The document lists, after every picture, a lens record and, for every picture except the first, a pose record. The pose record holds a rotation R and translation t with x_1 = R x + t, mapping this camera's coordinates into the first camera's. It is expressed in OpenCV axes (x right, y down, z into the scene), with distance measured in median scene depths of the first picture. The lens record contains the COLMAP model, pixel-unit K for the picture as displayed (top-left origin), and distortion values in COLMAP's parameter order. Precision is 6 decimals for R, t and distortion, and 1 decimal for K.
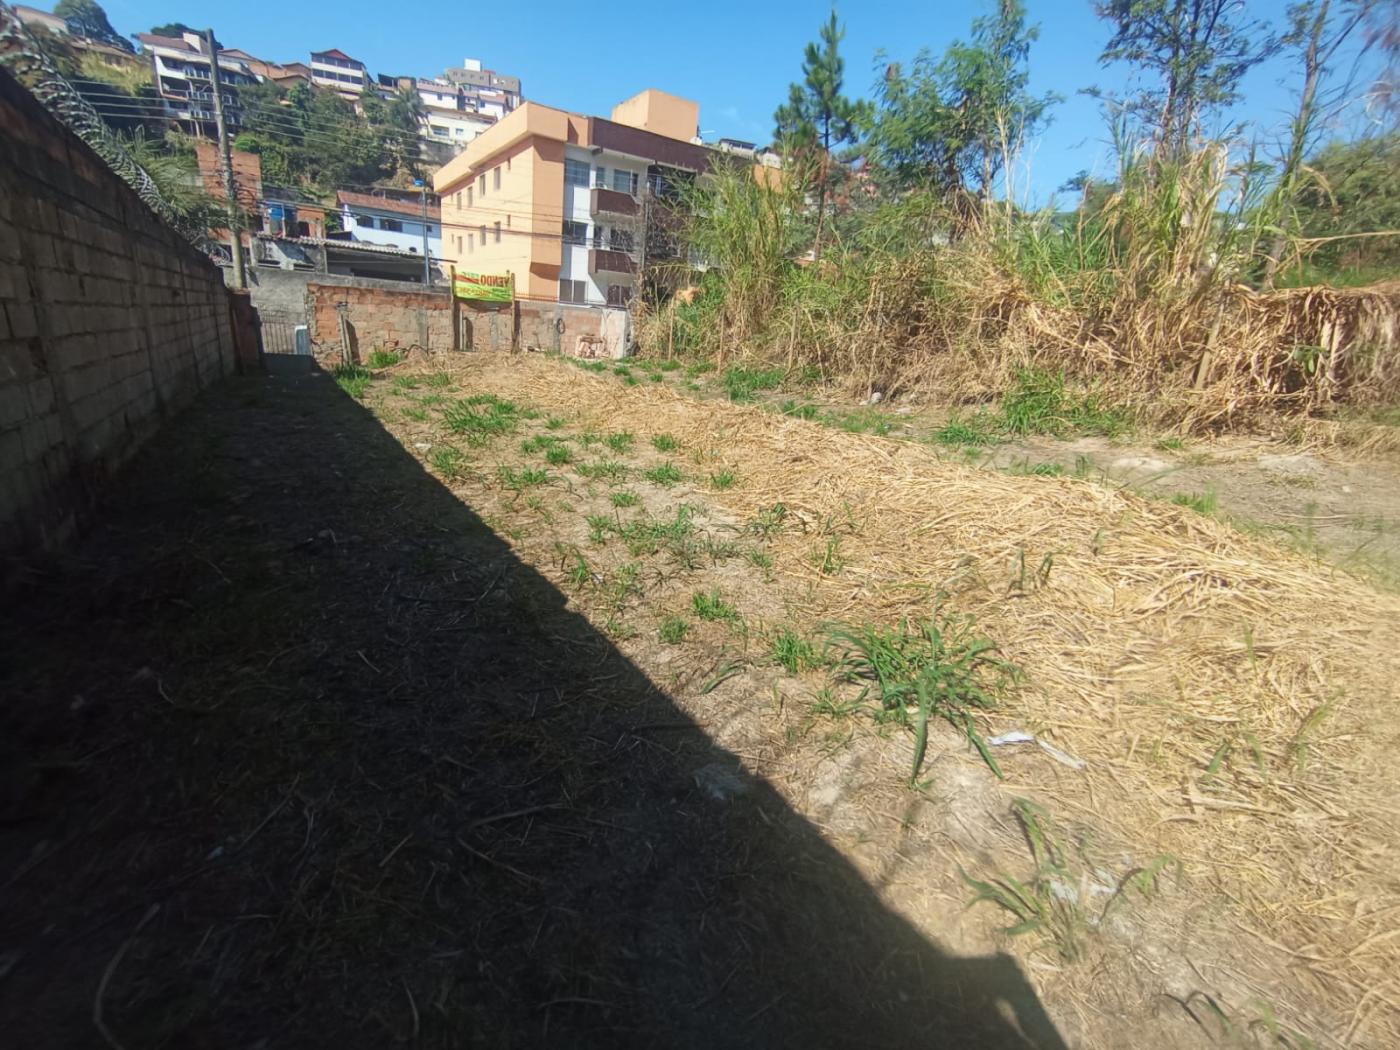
lens RADIAL K [[639.1, 0, 699.2], [0, 639.1, 516.7], [0, 0, 1]] dist [-0.024427, 0.015384]
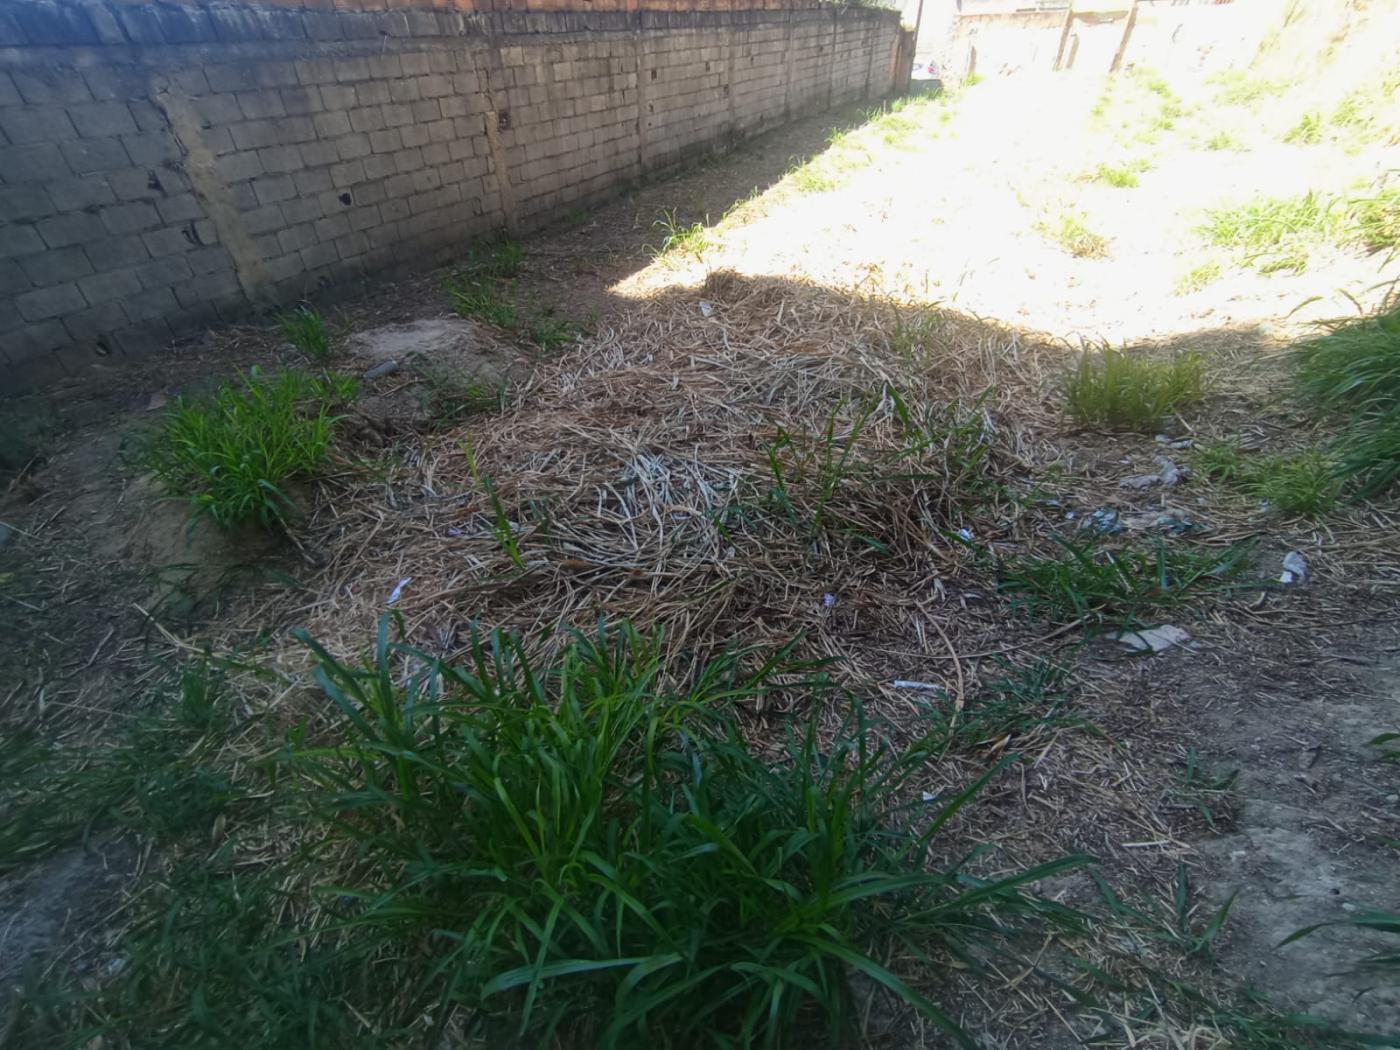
lens RADIAL K [[639.1, 0, 695.3], [0, 639.1, 516.3], [0, 0, 1]] dist [-0.024427, 0.015384]
pose [[0.508715, 0.464185, -0.725080, 0.194308], [-0.172382, 0.880064, 0.442460, 0.022545], [0.843501, -0.100096, 0.527719, -0.093850]]
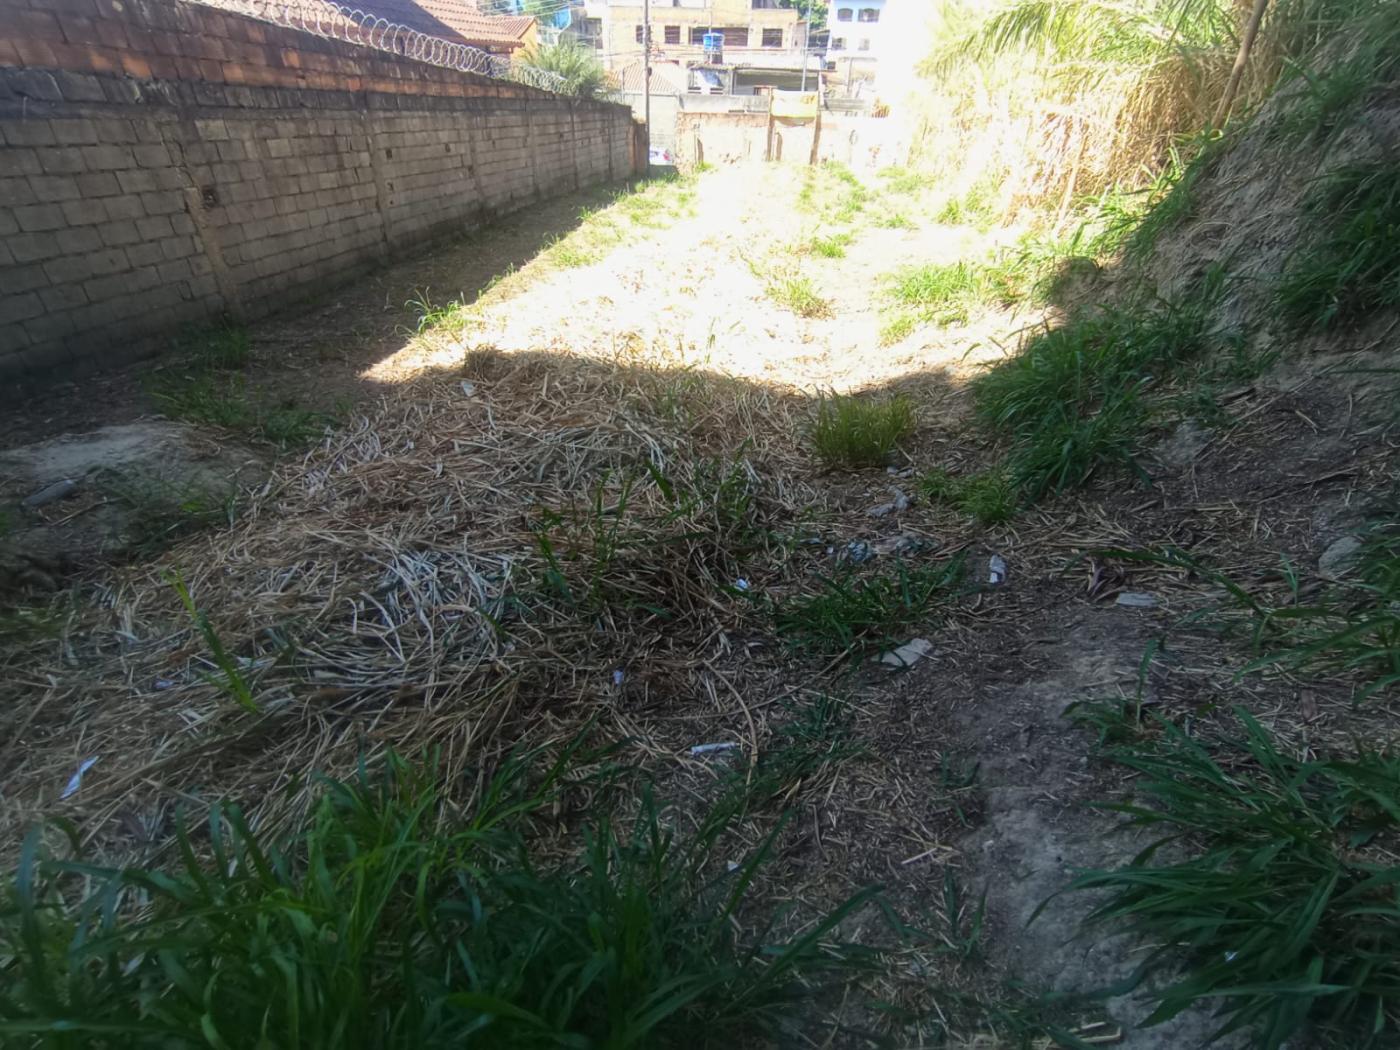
lens RADIAL K [[639.1, 0, 696.0], [0, 639.1, 520.4], [0, 0, 1]] dist [-0.024427, 0.015384]
pose [[0.761962, 0.308753, -0.569285, 0.195034], [-0.145935, 0.938289, 0.313556, 0.021200], [0.630965, -0.155840, 0.759998, -0.090659]]
